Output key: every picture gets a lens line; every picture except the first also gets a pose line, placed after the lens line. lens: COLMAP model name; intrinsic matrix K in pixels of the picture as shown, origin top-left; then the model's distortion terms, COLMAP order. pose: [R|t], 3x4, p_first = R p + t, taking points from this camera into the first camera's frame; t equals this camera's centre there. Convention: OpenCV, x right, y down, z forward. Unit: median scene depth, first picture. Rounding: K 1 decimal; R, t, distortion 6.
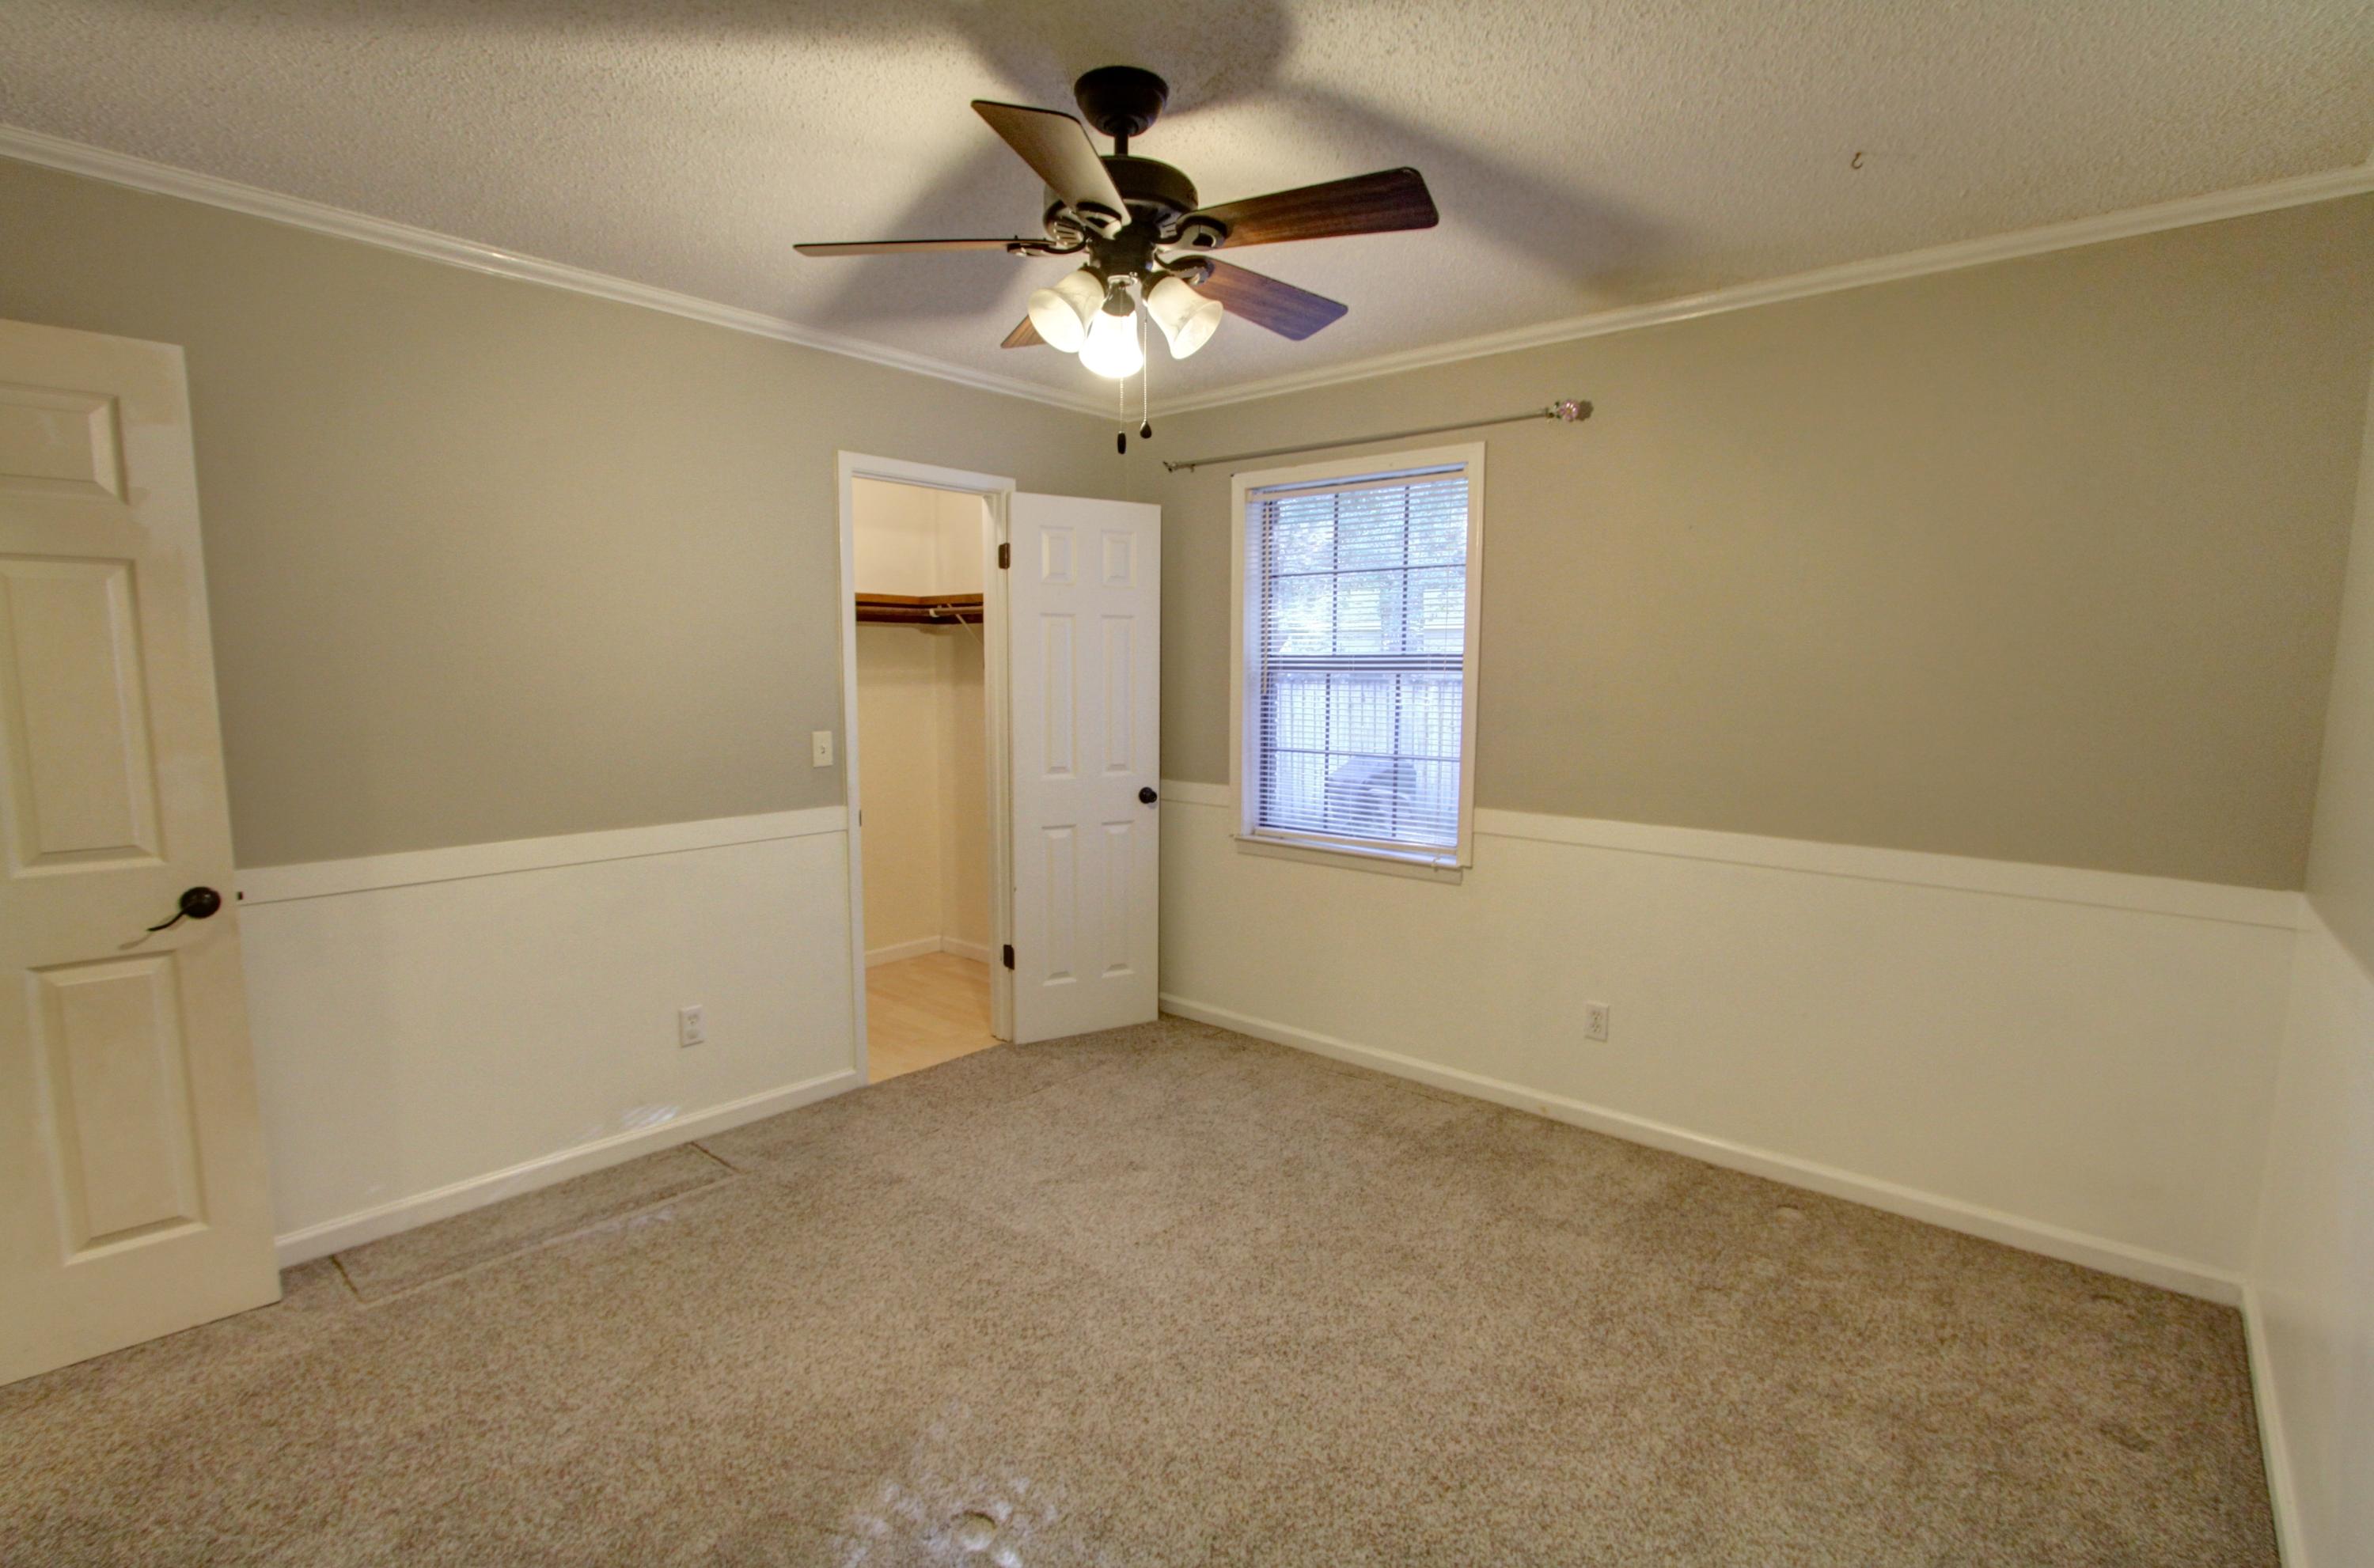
lens RADIAL K [[1103.5, 0, 1180.2], [0, 1103.5, 810.4], [0, 0, 1]] dist [-0.014272, 0.000552]
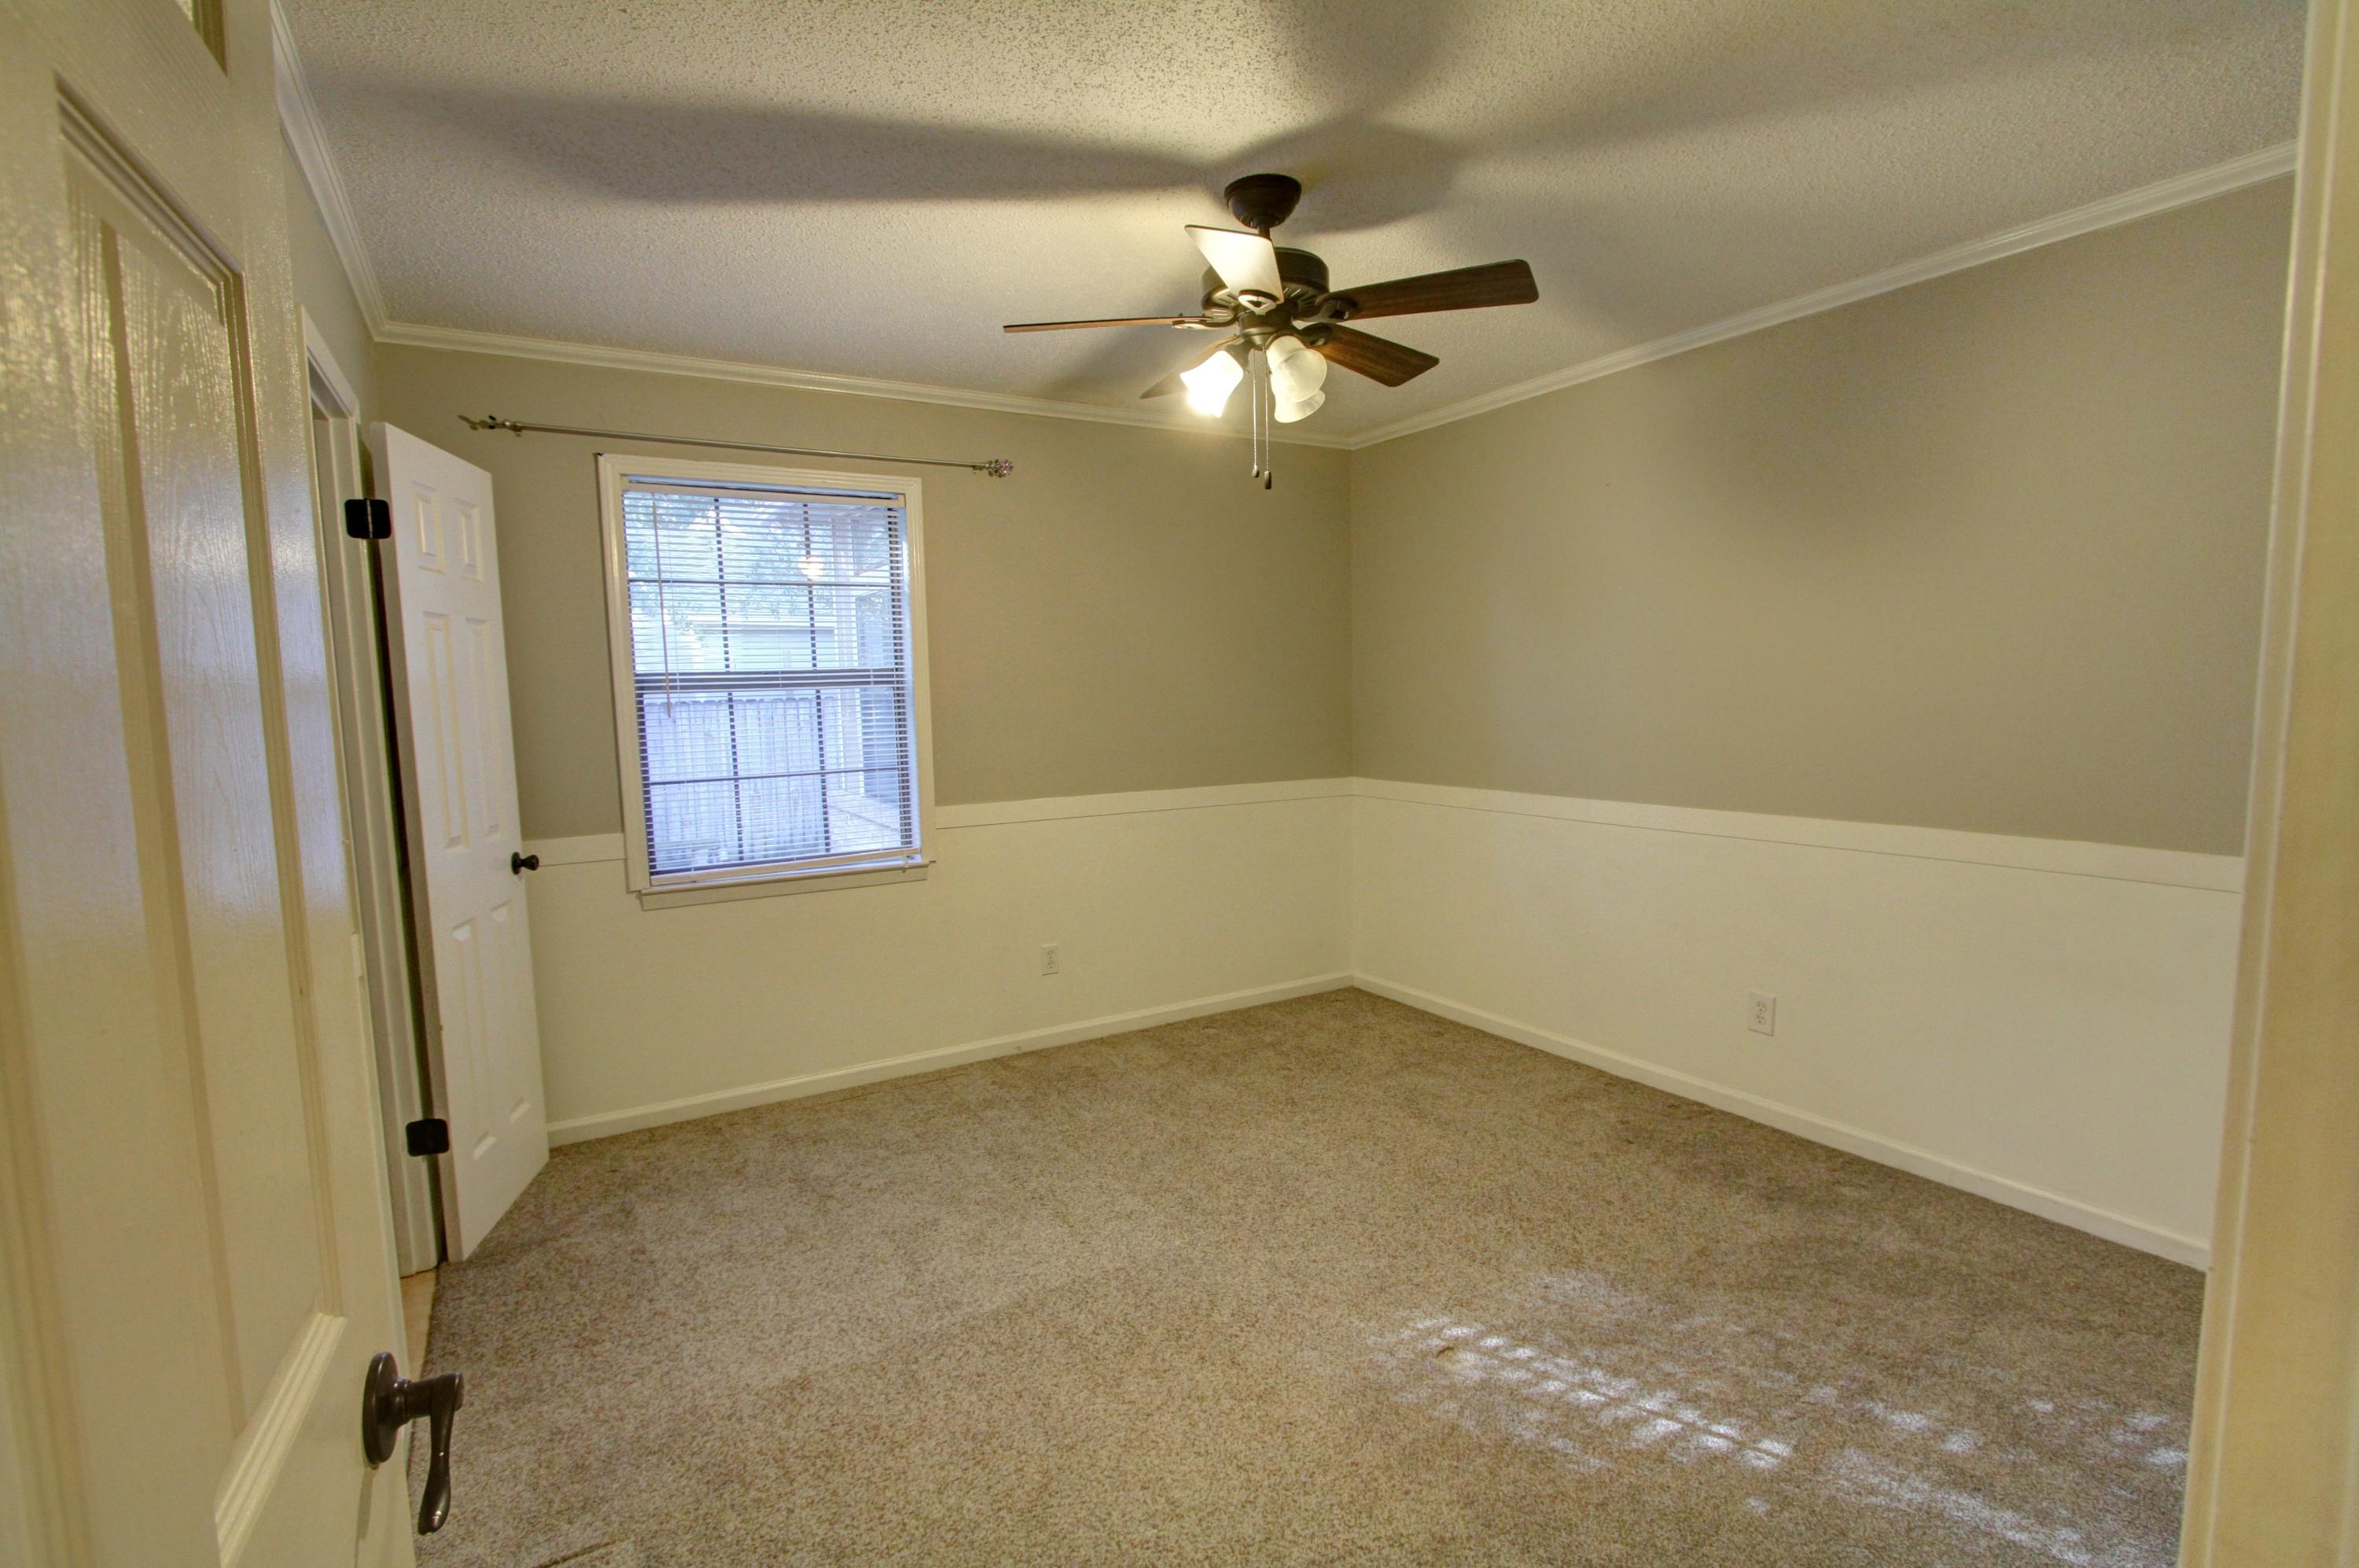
lens RADIAL K [[1100.5, 0, 1167.8], [0, 1100.5, 802.9], [0, 0, 1]] dist [-0.014328, 0.001969]
pose [[0.315764, -0.113541, 0.942020, -0.699283], [0.147715, 0.986592, 0.069400, -0.048232], [-0.937269, 0.117236, 0.328302, 0.417485]]
